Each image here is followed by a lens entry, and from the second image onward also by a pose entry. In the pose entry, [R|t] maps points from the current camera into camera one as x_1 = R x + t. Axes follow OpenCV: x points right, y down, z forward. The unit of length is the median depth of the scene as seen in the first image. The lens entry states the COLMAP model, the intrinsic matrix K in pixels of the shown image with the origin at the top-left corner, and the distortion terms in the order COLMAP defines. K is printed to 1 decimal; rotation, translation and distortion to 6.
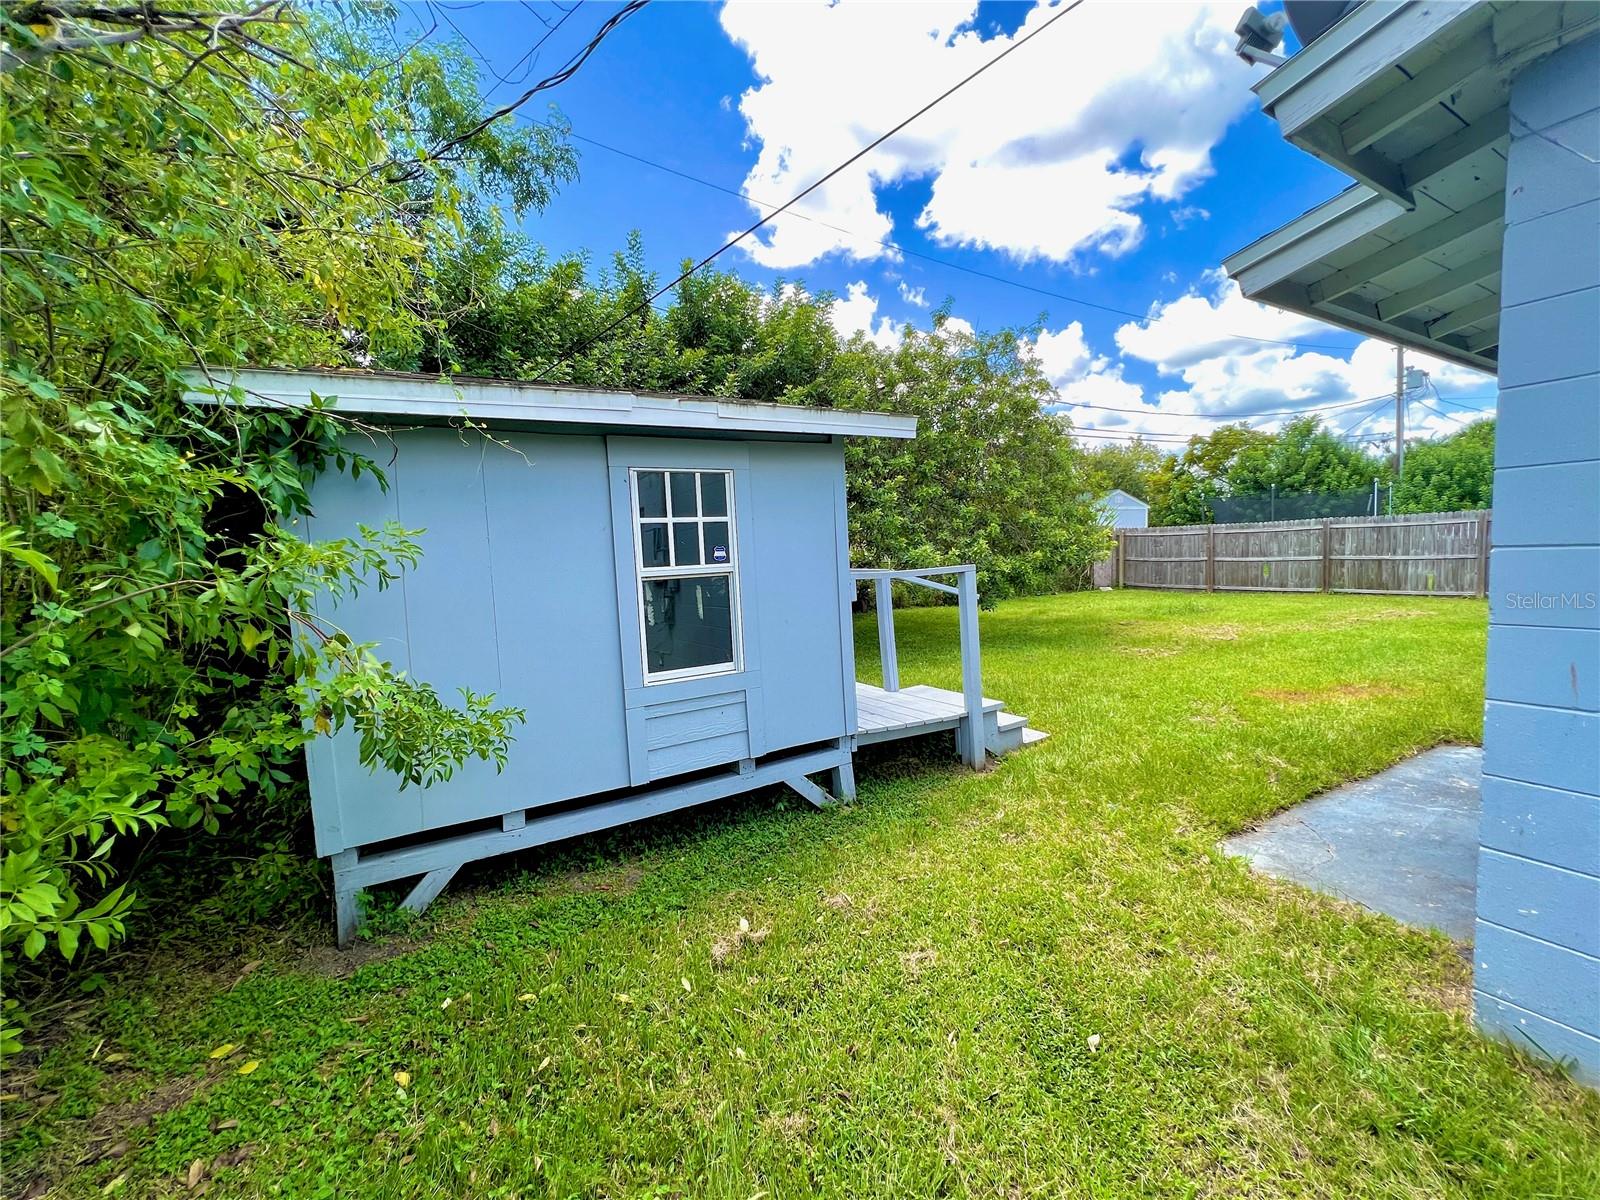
lens RADIAL K [[685.6, 0, 800.0], [0, 685.6, 600.0], [0, 0, 1]] dist [-0.001602, 0.000005]
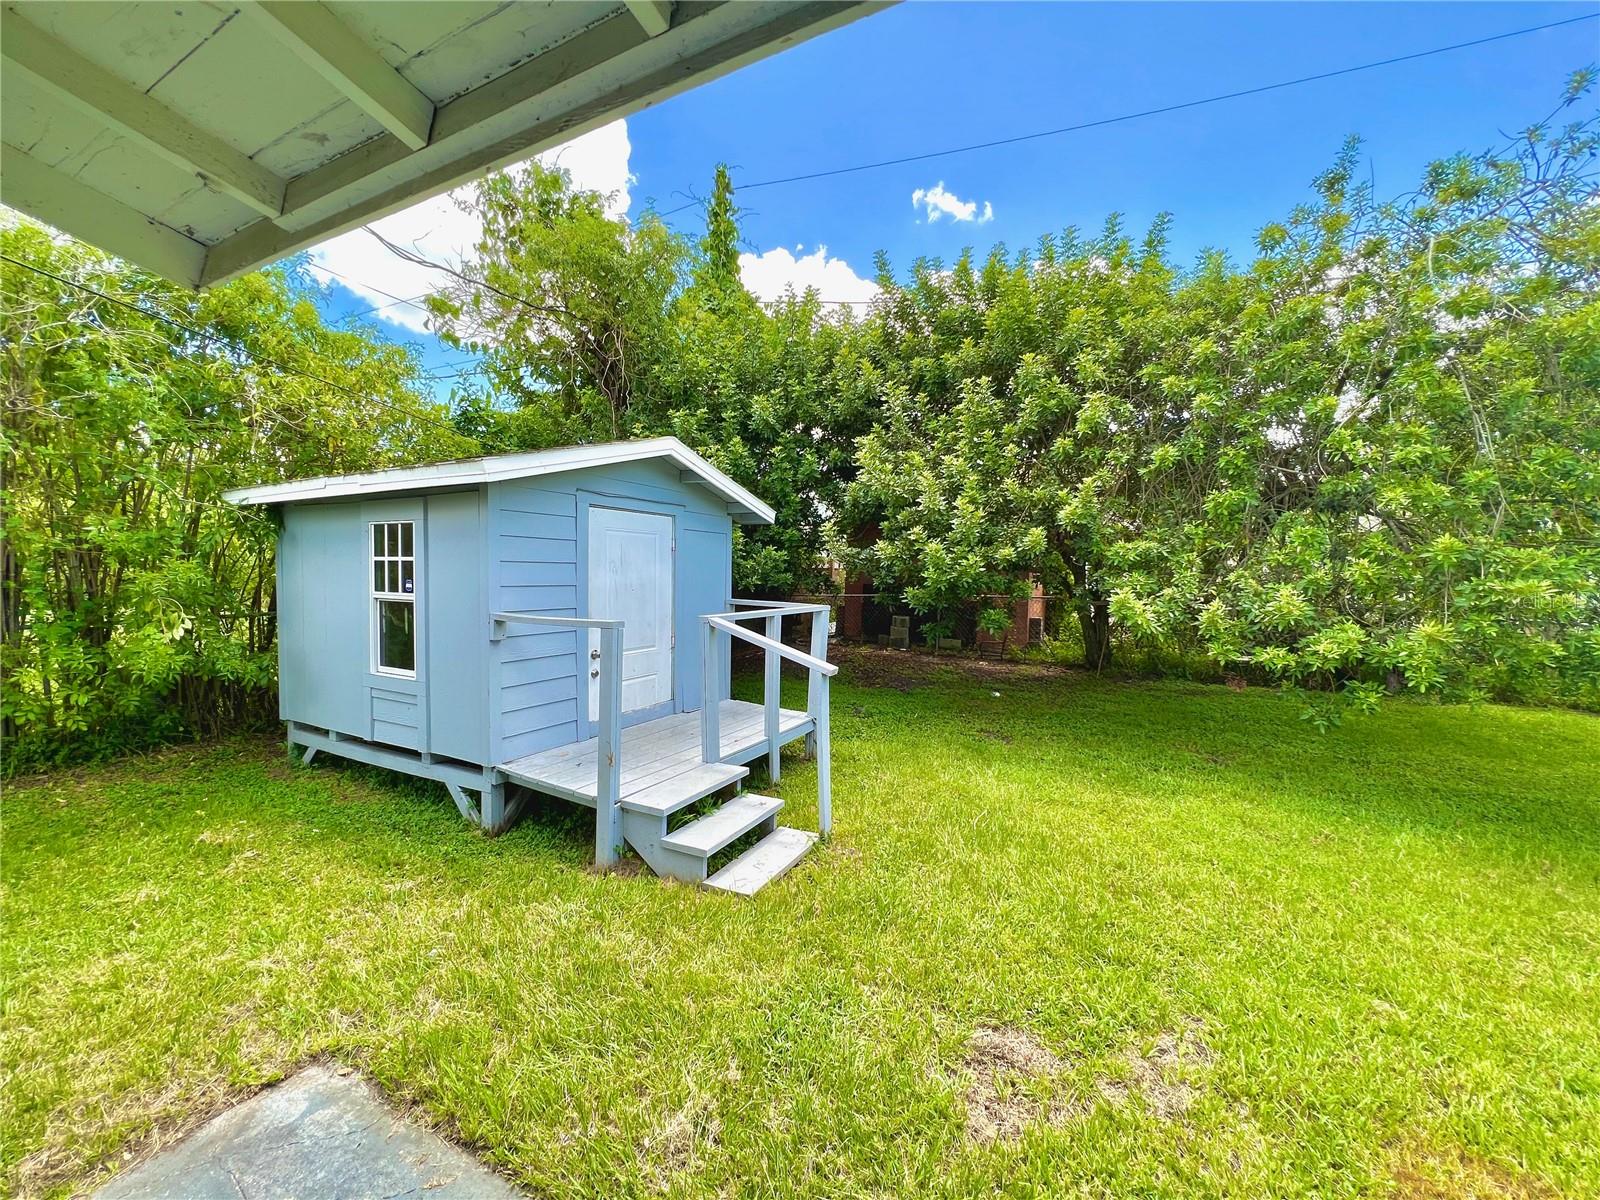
lens RADIAL K [[685.6, 0, 800.0], [0, 685.6, 600.0], [0, 0, 1]] dist [-0.001602, 0.000005]
pose [[0.465895, 0.099813, -0.879192, 1.370588], [-0.085251, 0.994058, 0.067677, -0.192616], [0.880723, 0.043422, 0.471636, 1.057275]]
